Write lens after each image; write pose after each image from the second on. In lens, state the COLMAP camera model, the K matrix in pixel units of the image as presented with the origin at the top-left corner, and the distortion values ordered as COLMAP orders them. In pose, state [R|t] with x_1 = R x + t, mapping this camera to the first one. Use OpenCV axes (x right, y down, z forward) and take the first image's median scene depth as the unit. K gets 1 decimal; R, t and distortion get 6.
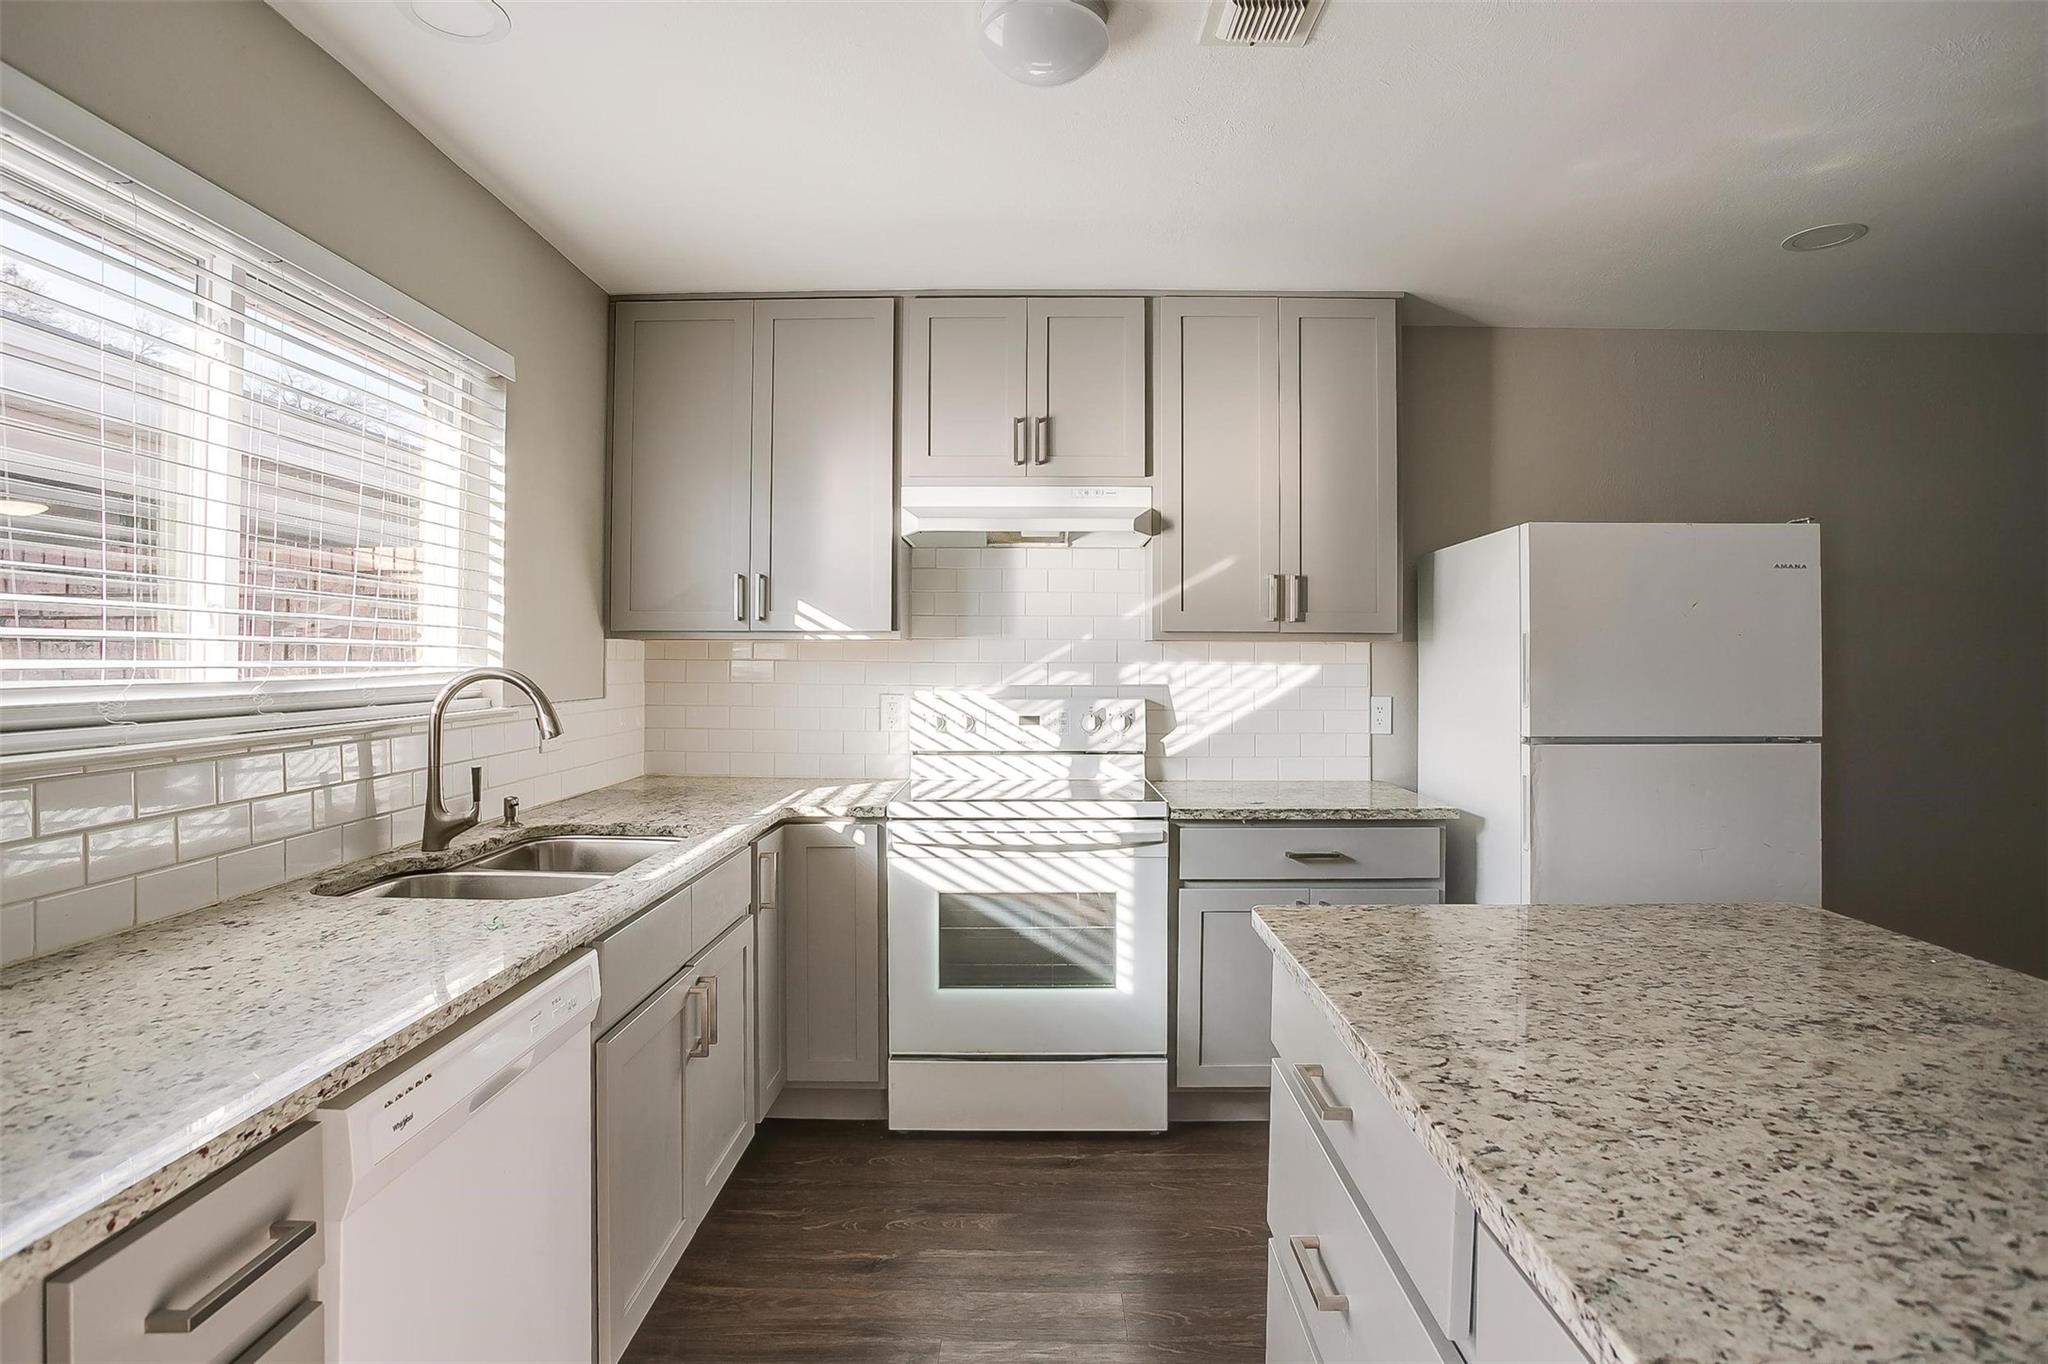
lens RADIAL K [[1042.6, 0, 1032.1], [0, 1042.6, 641.7], [0, 0, 1]] dist [-0.064588, 0.000119]
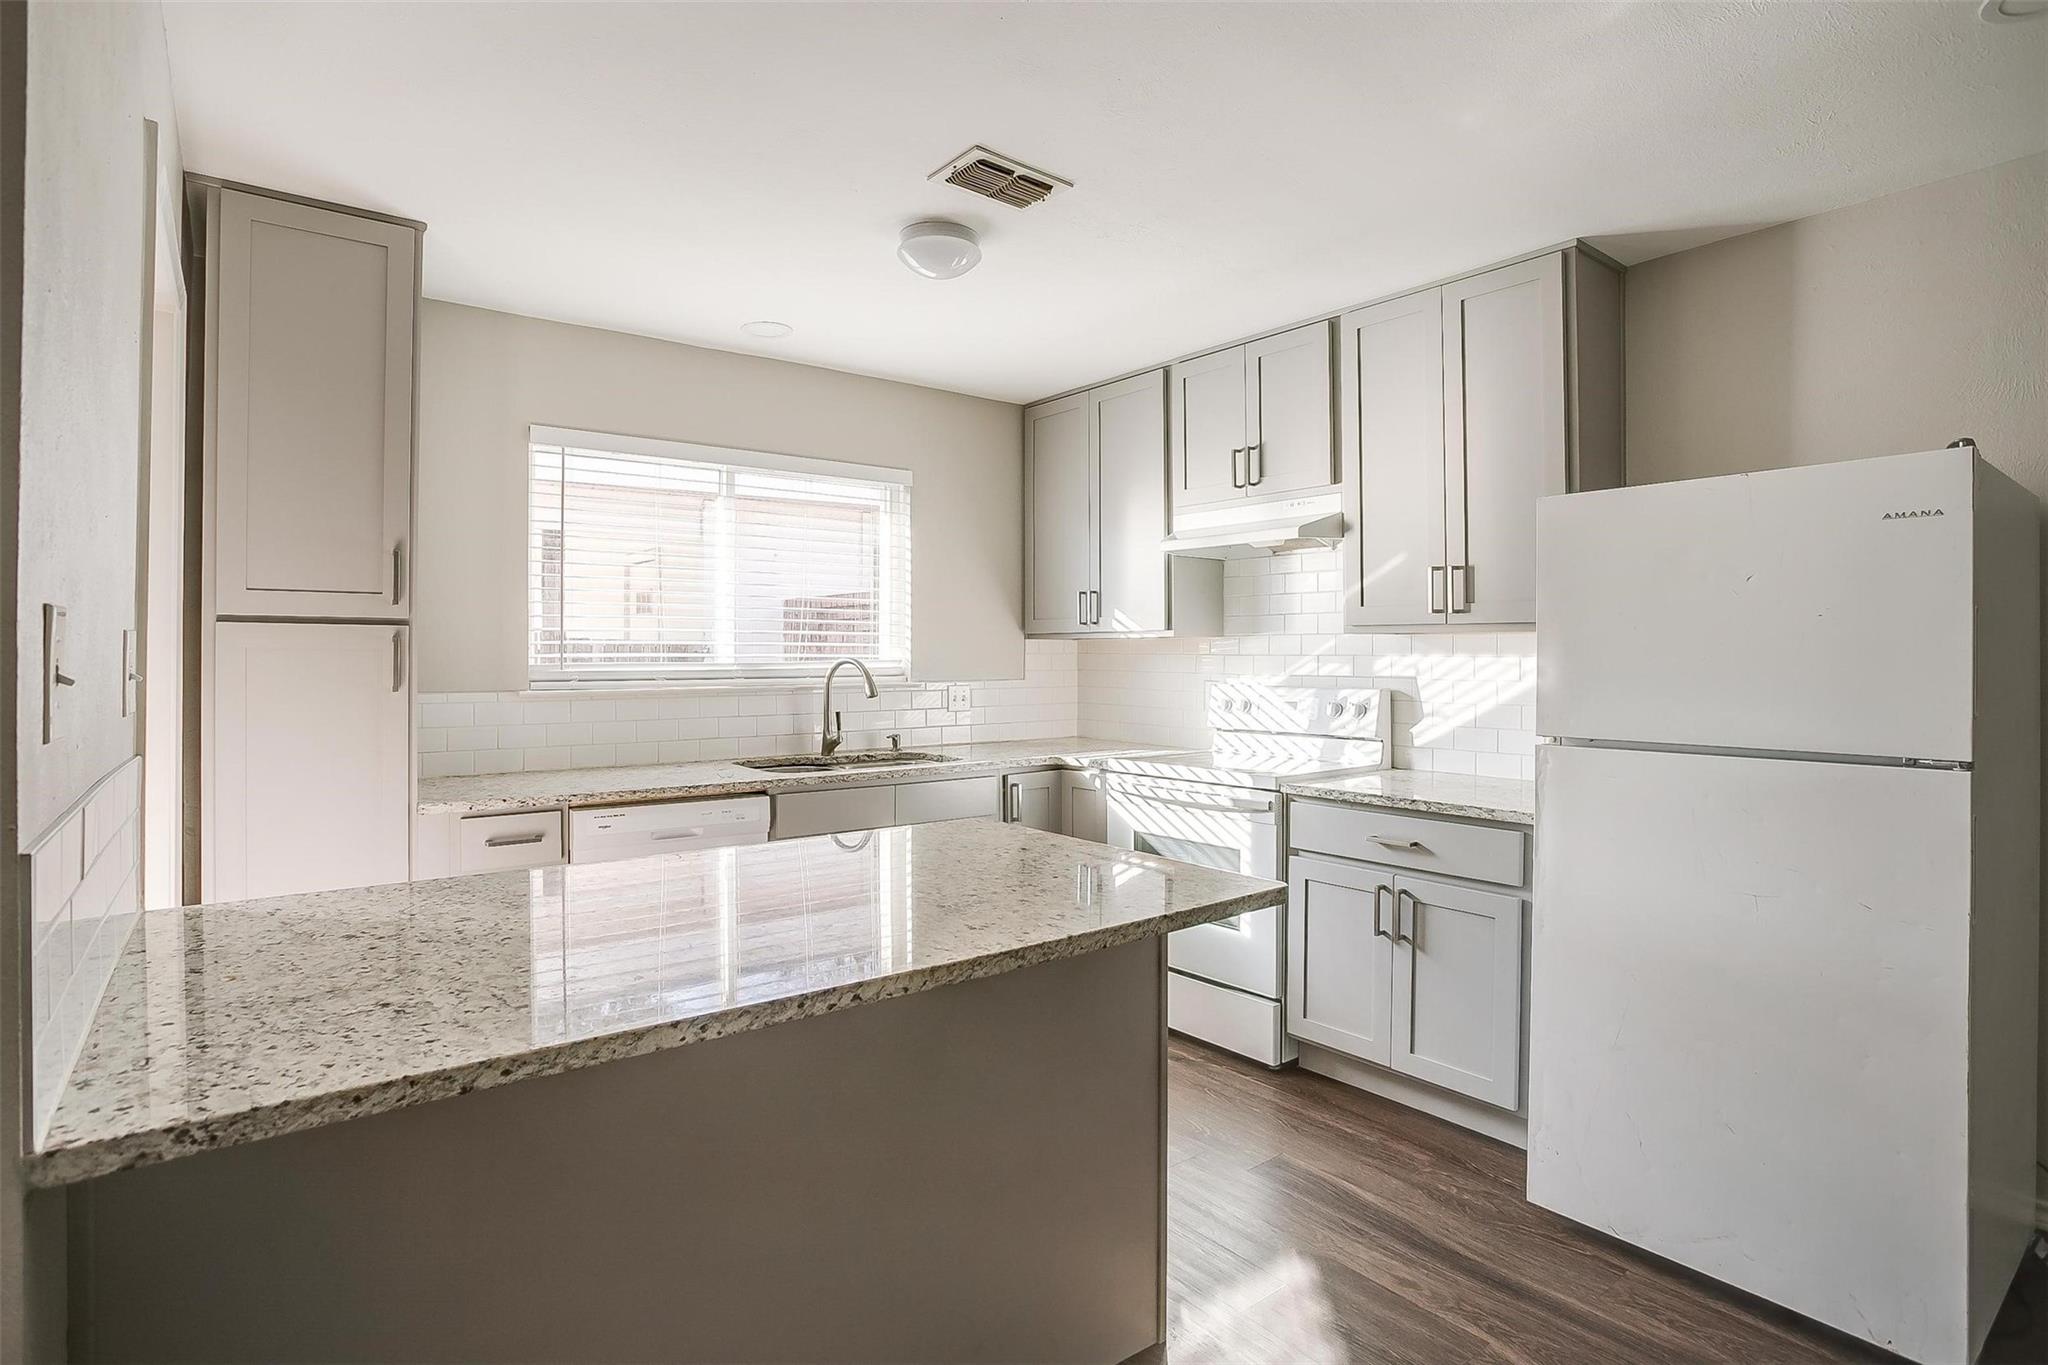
lens RADIAL K [[1042.6, 0, 1032.1], [0, 1042.6, 642.2], [0, 0, 1]] dist [-0.064588, 0.000119]
pose [[0.623212, -0.009967, -0.781989, 0.759833], [0.011173, 0.999930, -0.003840, 0.007541], [0.781973, -0.006344, 0.623280, 0.074912]]
